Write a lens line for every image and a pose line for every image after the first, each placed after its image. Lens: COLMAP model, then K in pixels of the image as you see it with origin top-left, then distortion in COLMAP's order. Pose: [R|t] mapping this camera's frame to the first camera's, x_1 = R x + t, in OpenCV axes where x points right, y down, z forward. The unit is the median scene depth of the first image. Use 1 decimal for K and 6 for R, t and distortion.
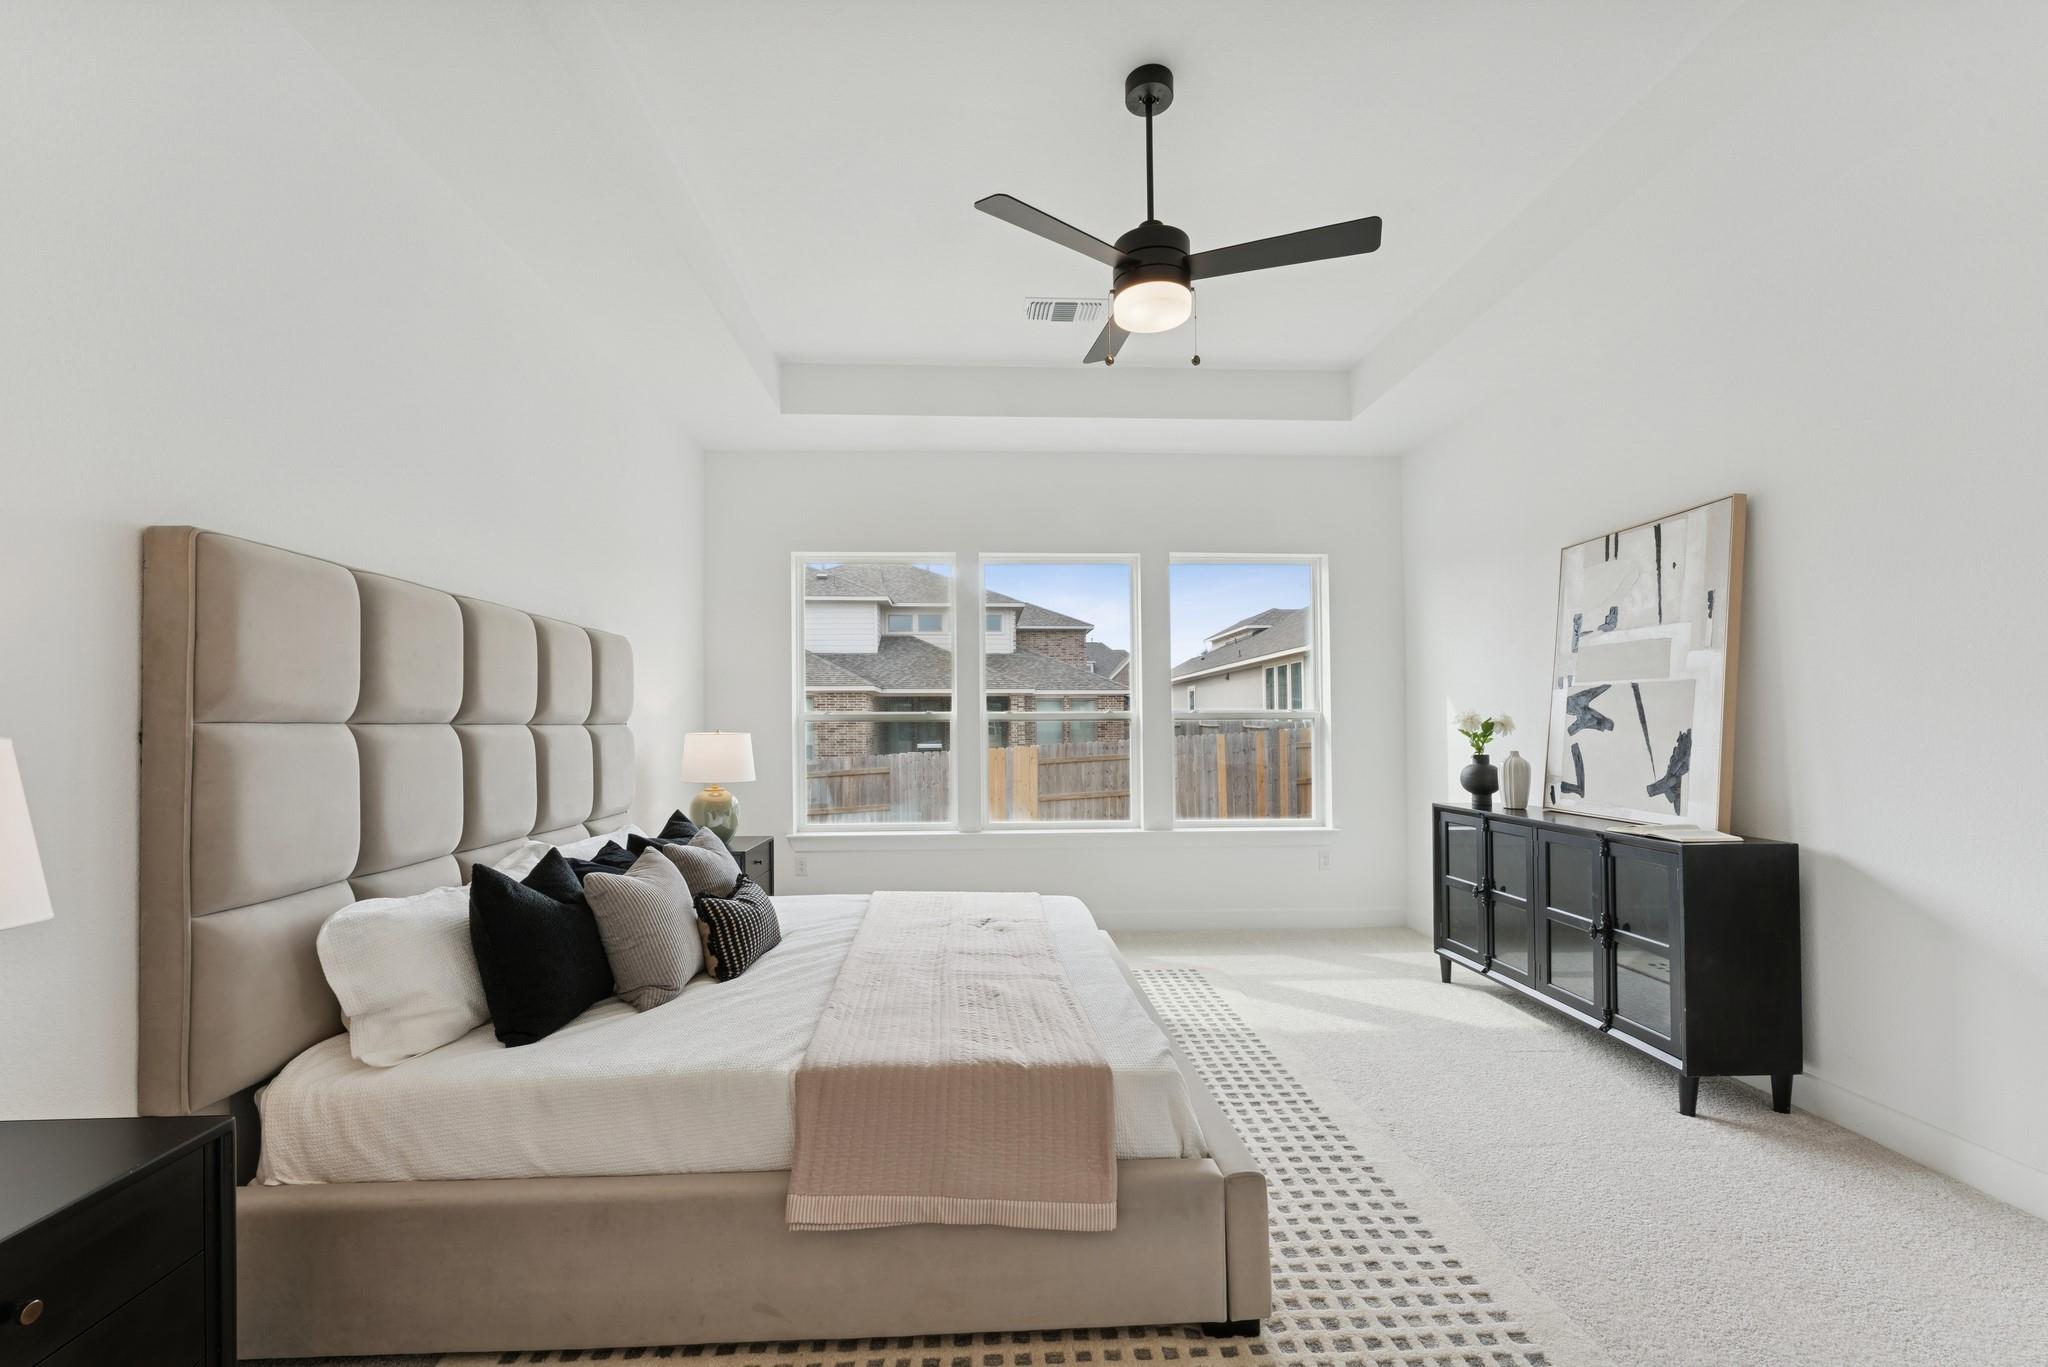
lens RADIAL K [[829.5, 0, 1025.5], [0, 829.5, 703.5], [0, 0, 1]] dist [0.000032, 0.000119]
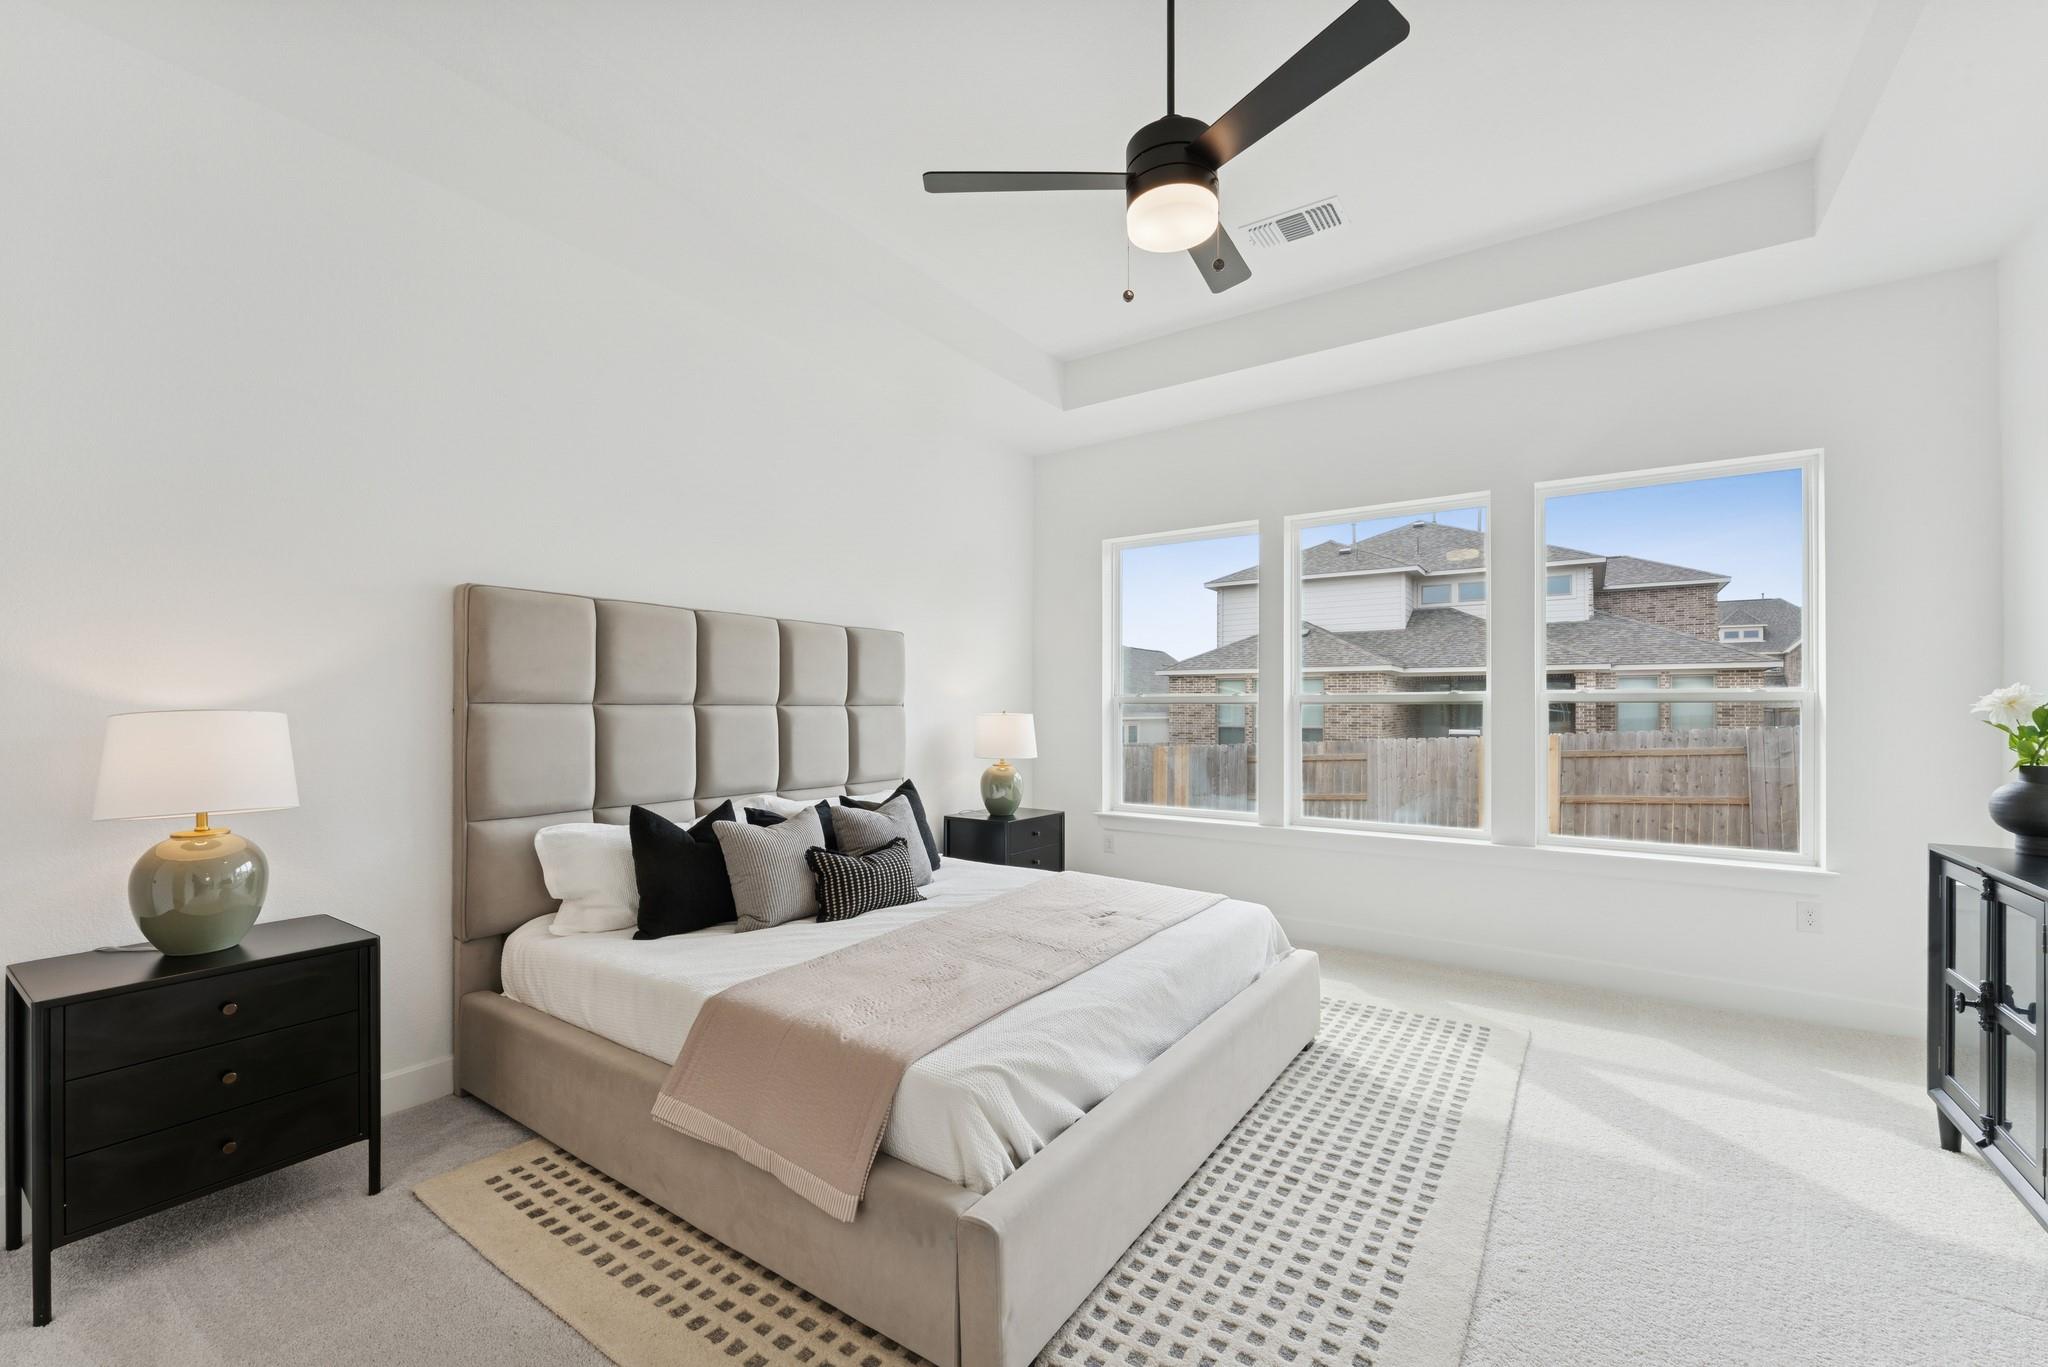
lens RADIAL K [[840.1, 0, 1049.6], [0, 840.1, 698.3], [0, 0, 1]] dist [-0.000590, -0.000118]
pose [[0.798791, -0.000657, -0.601608, 0.457803], [0.009921, 0.999878, 0.012081, 0.002913], [0.601527, -0.015619, 0.798700, 0.185321]]
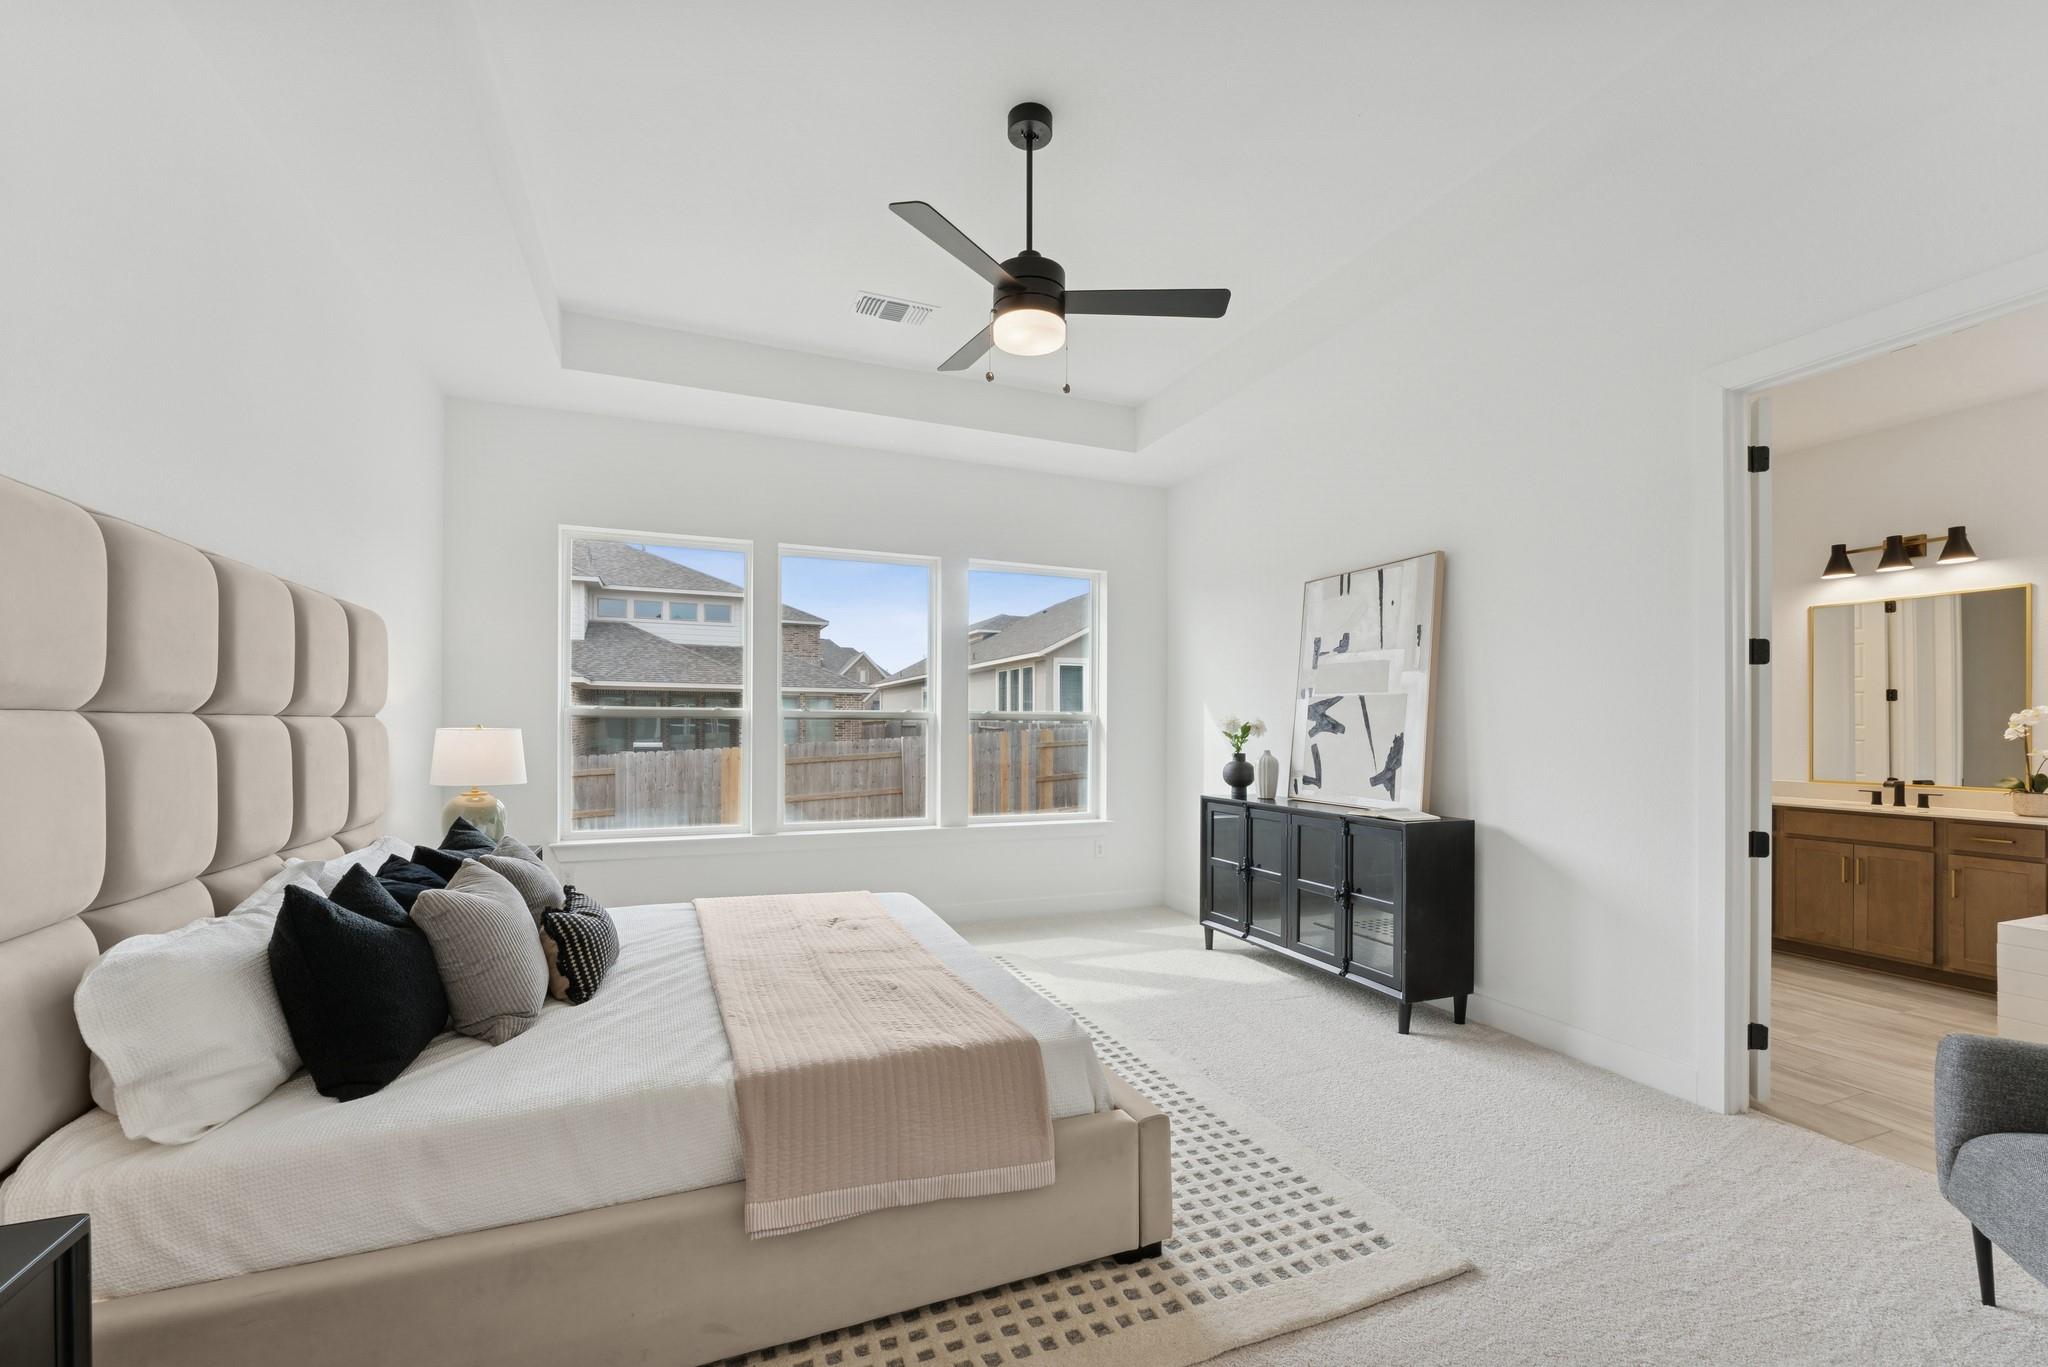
lens RADIAL K [[831.1, 0, 1032.5], [0, 831.1, 712.6], [0, 0, 1]] dist [0.001408, -0.000244]
pose [[0.942540, 0.016338, 0.333693, -0.152934], [-0.020185, 0.999764, 0.008064, 0.000879], [-0.333482, -0.014336, 0.942647, -0.010893]]
